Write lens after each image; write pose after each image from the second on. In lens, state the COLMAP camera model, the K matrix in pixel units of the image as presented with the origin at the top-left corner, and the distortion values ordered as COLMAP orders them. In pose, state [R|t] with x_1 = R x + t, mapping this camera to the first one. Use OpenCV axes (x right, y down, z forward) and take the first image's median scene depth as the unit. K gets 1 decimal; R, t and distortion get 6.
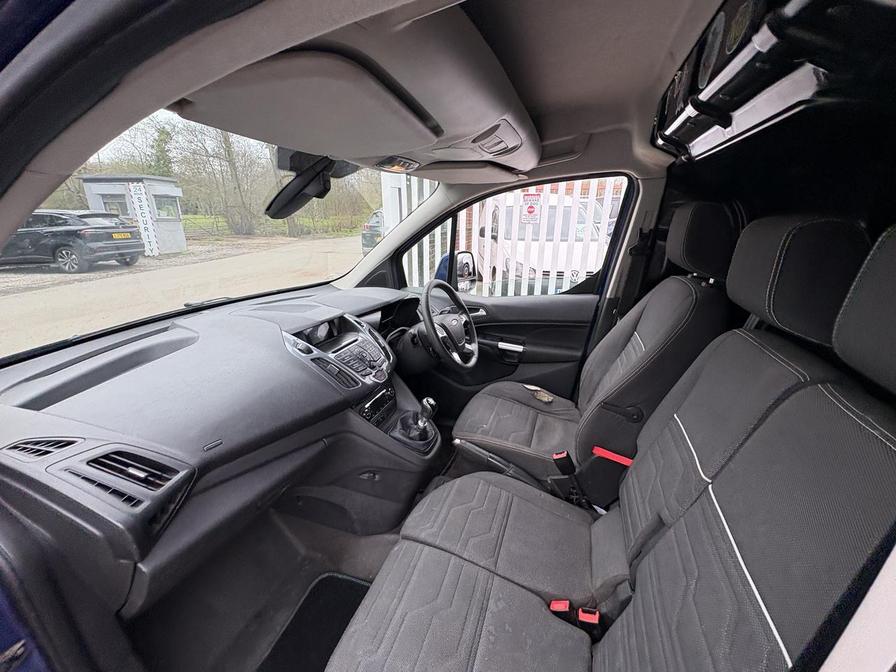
lens RADIAL K [[356.7, 0, 449.5], [0, 356.7, 337.0], [0, 0, 1]] dist [0.000970, 0.000286]
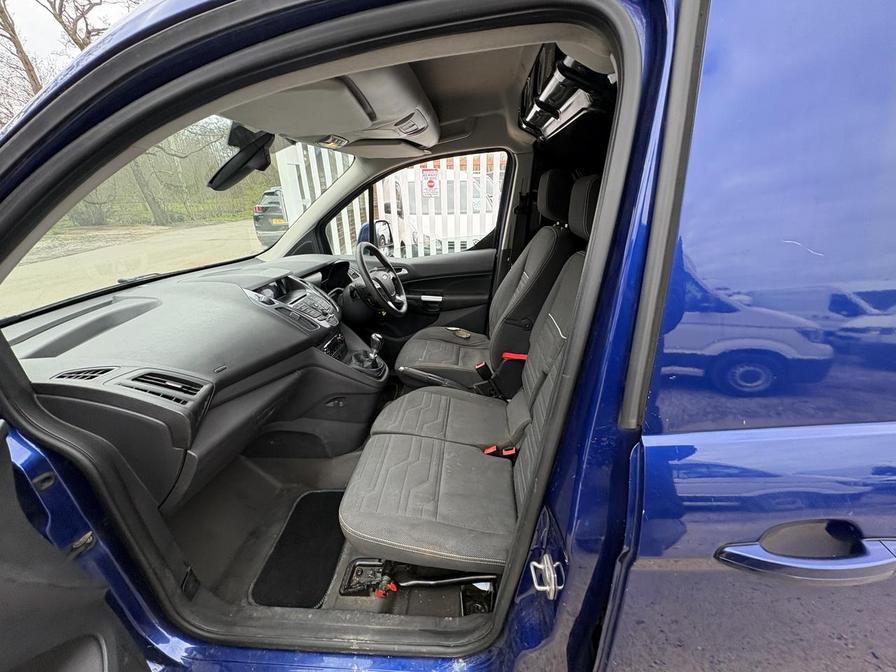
lens RADIAL K [[356.7, 0, 449.5], [0, 356.7, 337.0], [0, 0, 1]] dist [0.000970, 0.000286]
pose [[0.964009, -0.123661, 0.235362, -0.086819], [0.110834, 0.991577, 0.067020, 0.104461], [-0.241667, -0.038522, 0.969594, -0.224993]]
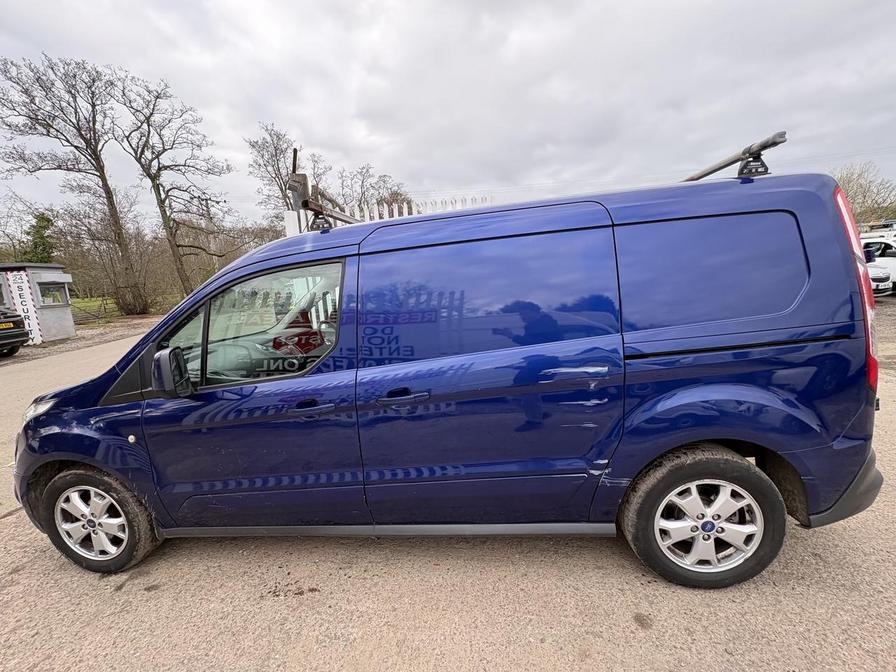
lens RADIAL K [[356.7, 0, 449.5], [0, 356.7, 337.0], [0, 0, 1]] dist [0.000970, 0.000286]
pose [[0.969683, -0.103800, 0.221227, 0.210492], [0.137528, 0.980131, -0.142931, 0.354841], [-0.201995, 0.169023, 0.964691, -1.225195]]
